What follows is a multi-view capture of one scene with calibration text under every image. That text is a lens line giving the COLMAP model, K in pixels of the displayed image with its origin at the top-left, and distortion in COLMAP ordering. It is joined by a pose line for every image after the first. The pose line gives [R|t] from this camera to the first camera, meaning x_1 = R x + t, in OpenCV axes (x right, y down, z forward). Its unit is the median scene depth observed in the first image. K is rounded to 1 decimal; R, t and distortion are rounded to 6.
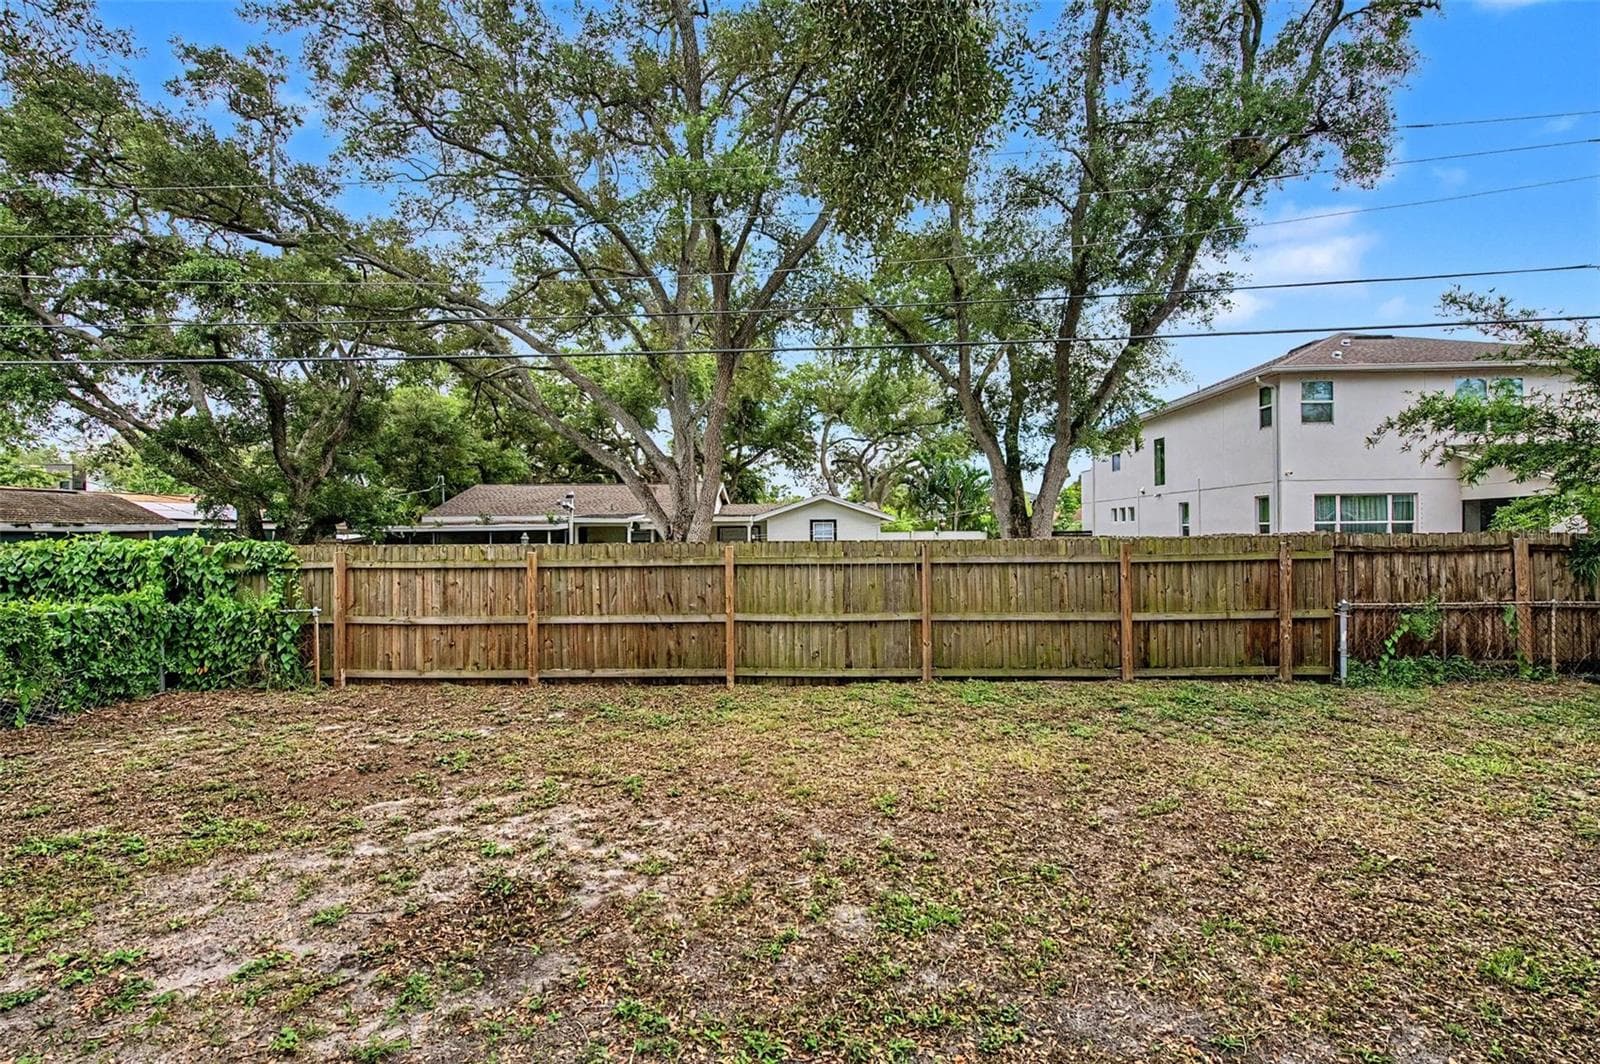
lens RADIAL K [[720.0, 0, 800.0], [0, 720.0, 532.0], [0, 0, 1]] dist [0.000906, -0.000151]
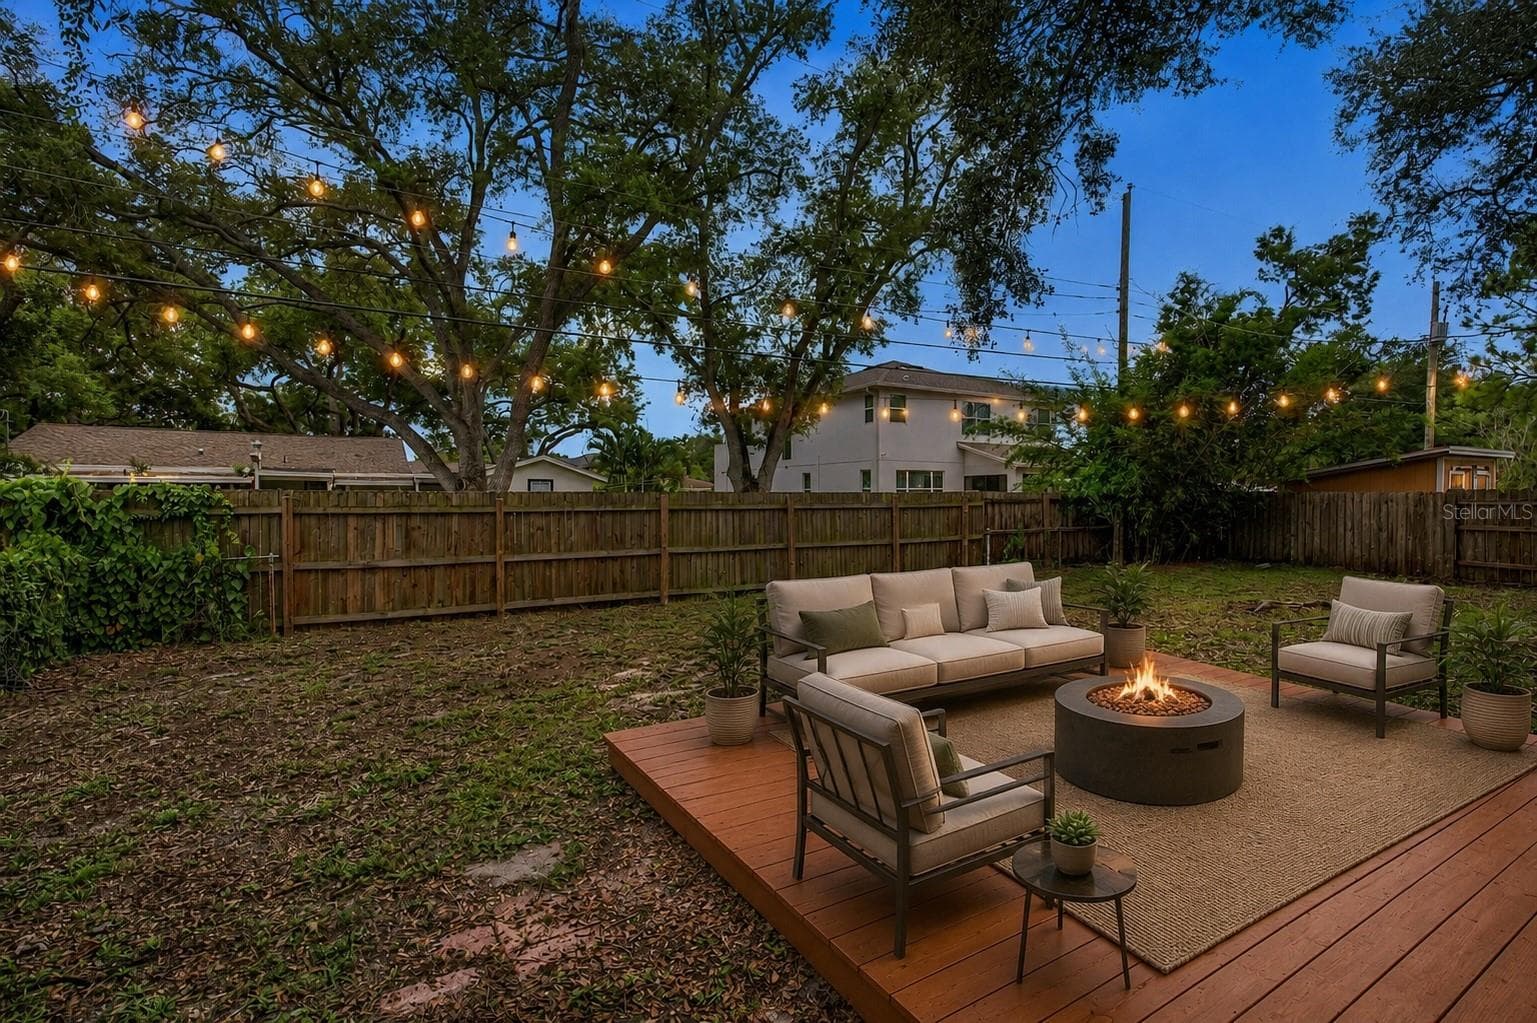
lens RADIAL K [[691.6, 0, 768.5], [0, 691.6, 511.5], [0, 0, 1]] dist [0.000906, -0.000151]
pose [[0.839378, -0.001373, 0.543547, -0.606677], [-0.009015, 0.999824, 0.016448, 0.026490], [-0.543474, -0.018706, 0.839218, -0.141278]]
